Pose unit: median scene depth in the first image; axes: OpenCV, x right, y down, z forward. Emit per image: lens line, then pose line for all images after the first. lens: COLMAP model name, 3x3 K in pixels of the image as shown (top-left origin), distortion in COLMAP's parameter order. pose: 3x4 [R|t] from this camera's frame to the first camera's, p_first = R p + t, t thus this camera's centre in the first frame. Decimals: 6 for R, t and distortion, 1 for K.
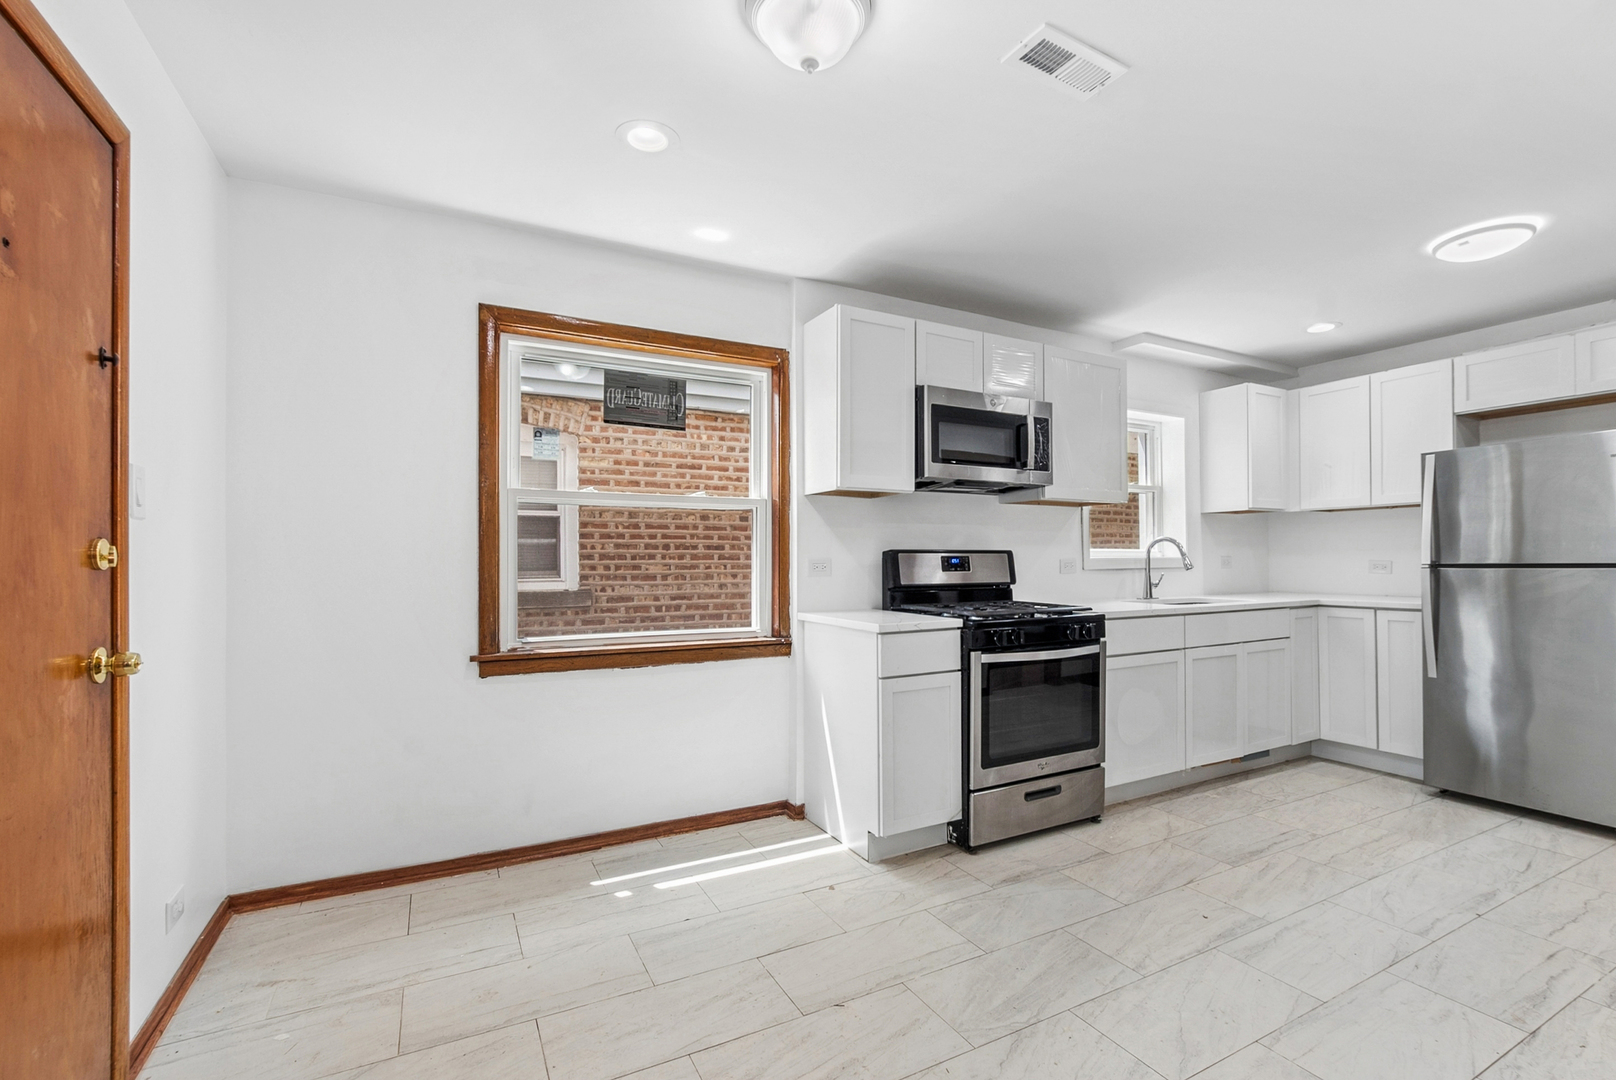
lens RADIAL K [[711.8, 0, 821.7], [0, 711.8, 554.5], [0, 0, 1]] dist [-0.009115, 0.002009]
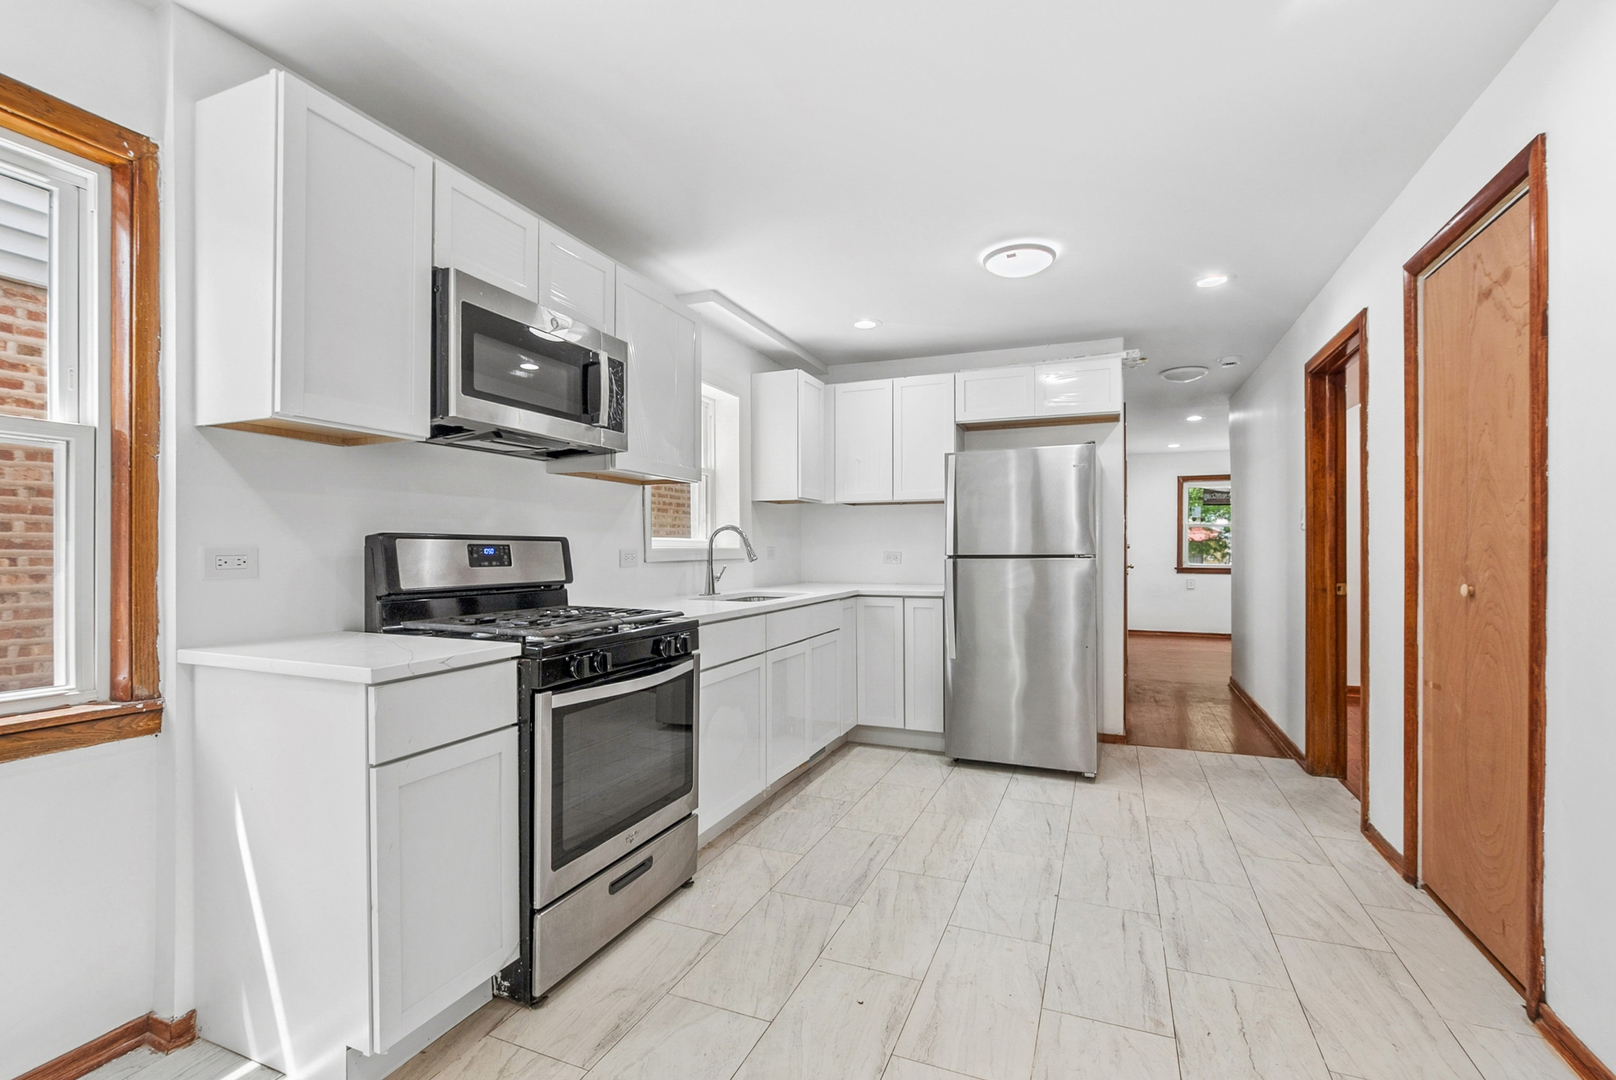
lens RADIAL K [[711.8, 0, 815.0], [0, 711.8, 551.0], [0, 0, 1]] dist [-0.009115, 0.002009]
pose [[0.773963, 0.001868, 0.633229, -0.000402], [-0.007945, 0.999946, 0.006760, 0.001711], [-0.633182, -0.010263, 0.773935, 0.302562]]
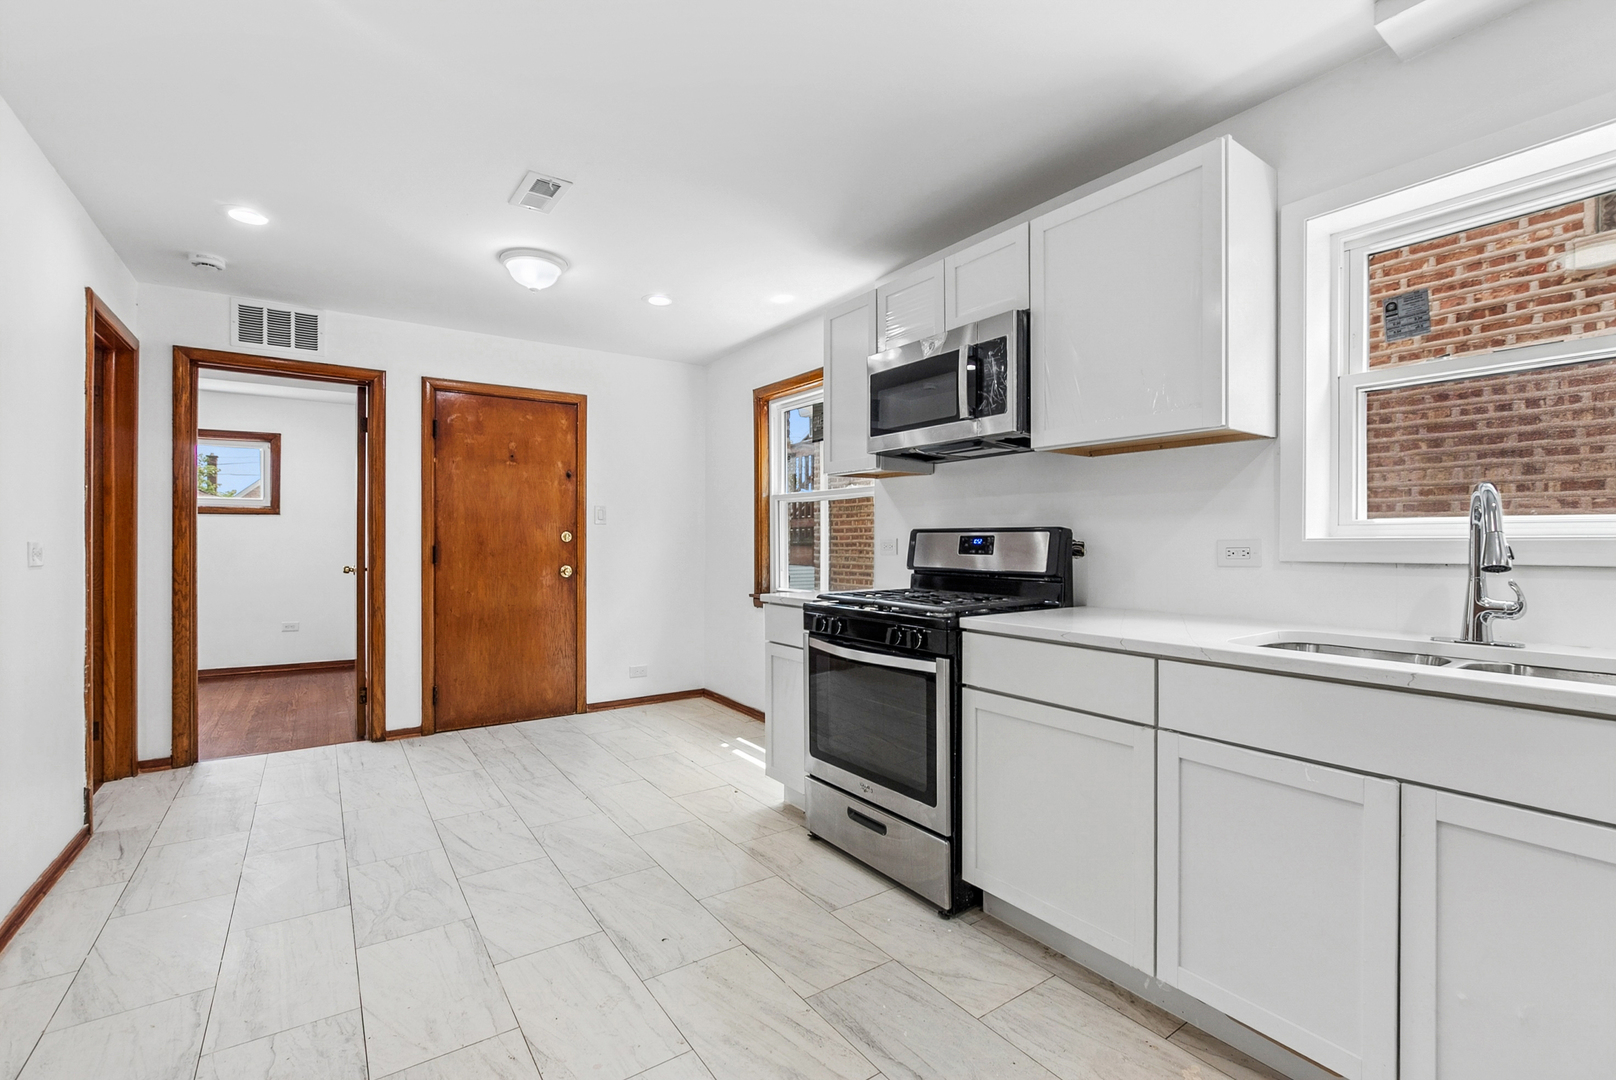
lens RADIAL K [[711.8, 0, 819.6], [0, 711.8, 547.8], [0, 0, 1]] dist [-0.009115, 0.002009]
pose [[0.127581, 0.015559, -0.991706, 1.032286], [0.005180, 0.999853, 0.016353, 0.002038], [0.991815, -0.007224, 0.127482, 0.772765]]
